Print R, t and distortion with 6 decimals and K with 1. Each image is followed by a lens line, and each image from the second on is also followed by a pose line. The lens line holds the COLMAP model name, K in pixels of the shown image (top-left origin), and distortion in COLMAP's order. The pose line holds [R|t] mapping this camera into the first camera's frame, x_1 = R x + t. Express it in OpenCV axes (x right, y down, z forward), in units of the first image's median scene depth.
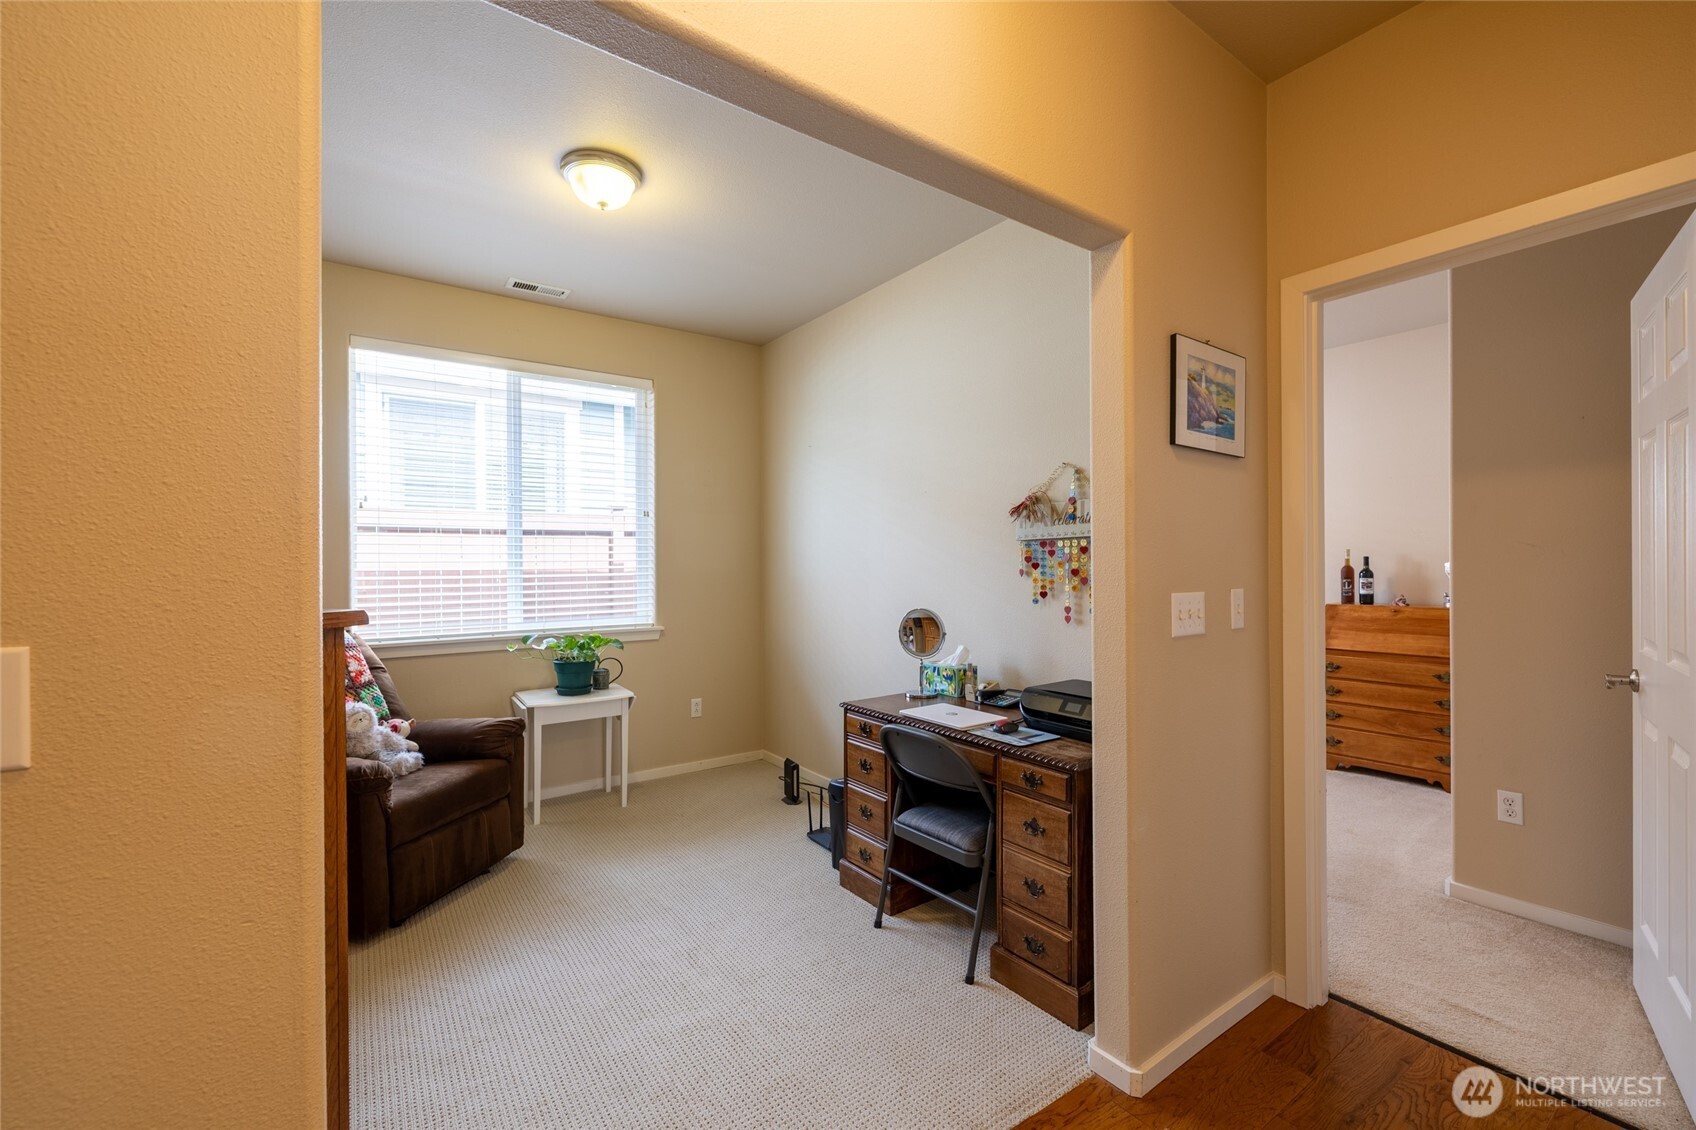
lens RADIAL K [[722.1, 0, 846.0], [0, 722.1, 576.7], [0, 0, 1]] dist [-0.000617, 0.000073]
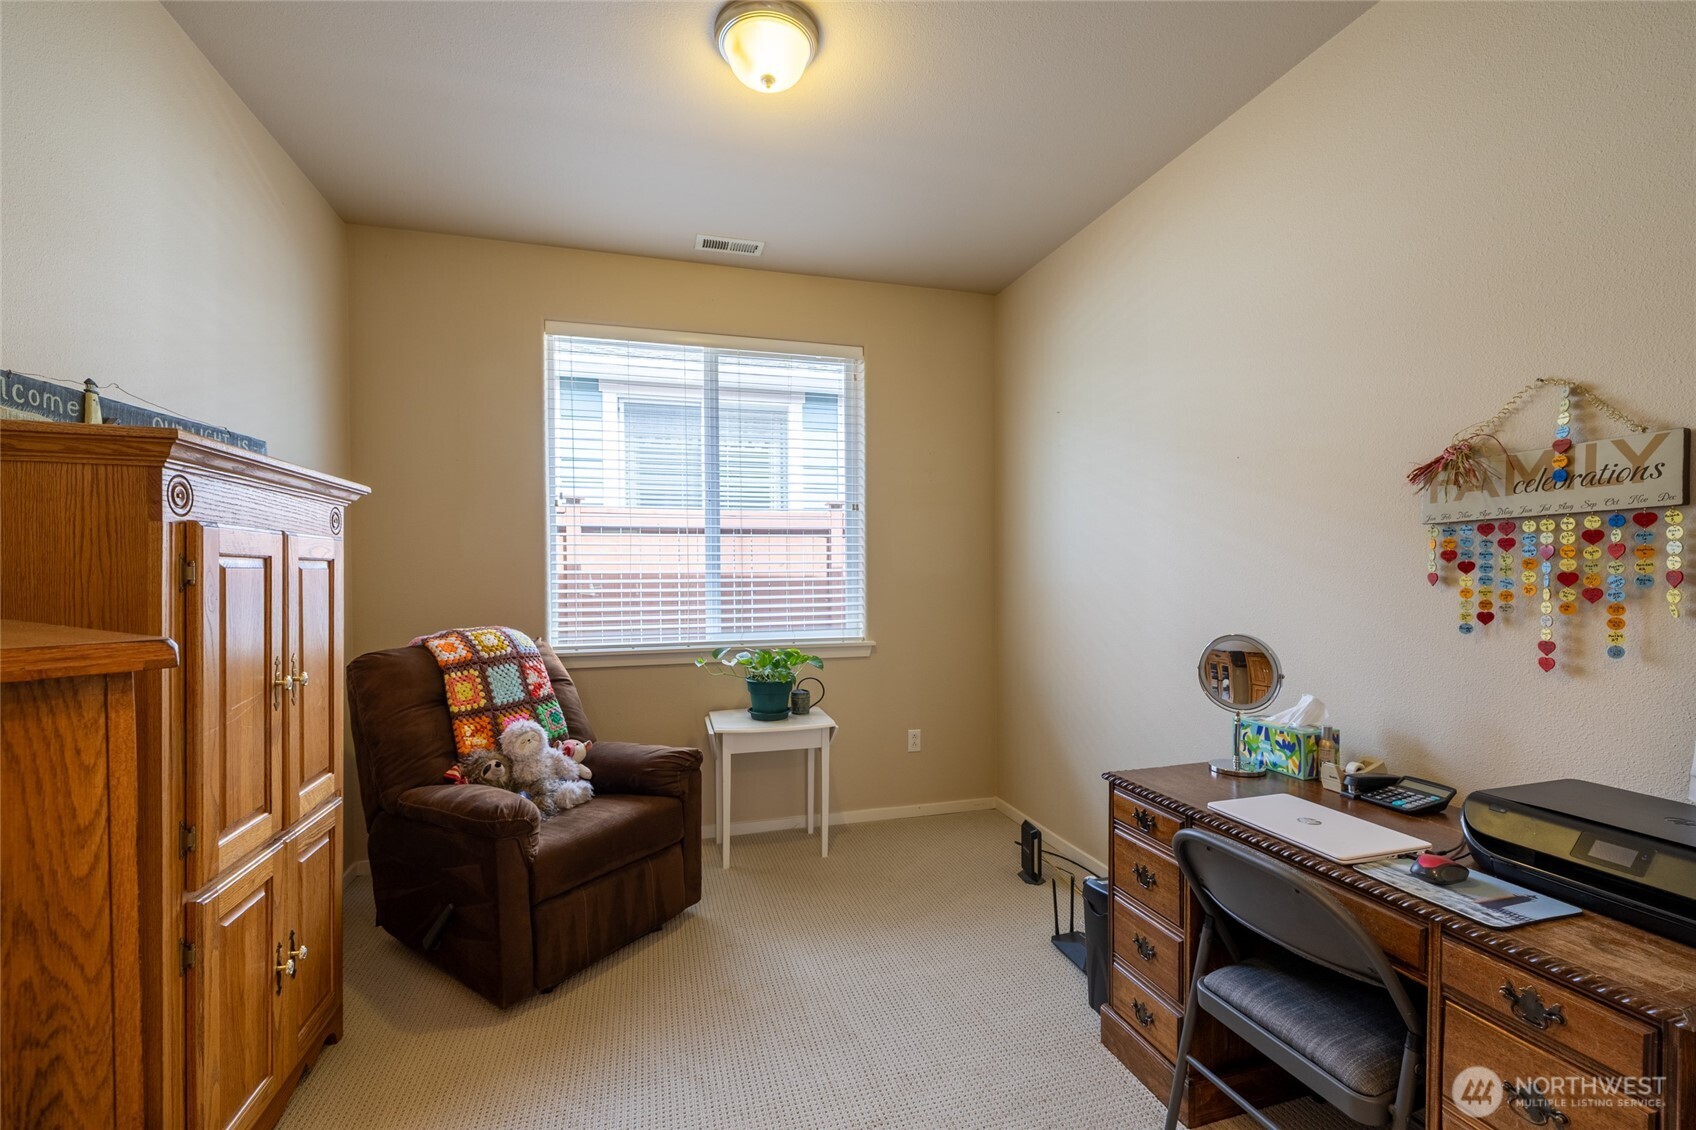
lens RADIAL K [[722.1, 0, 846.0], [0, 722.1, 576.7], [0, 0, 1]] dist [-0.000617, 0.000073]
pose [[0.944024, 0.004343, -0.329847, -0.013109], [-0.007189, 0.999947, -0.007409, 0.000454], [0.329797, 0.009366, 0.944005, 0.289531]]
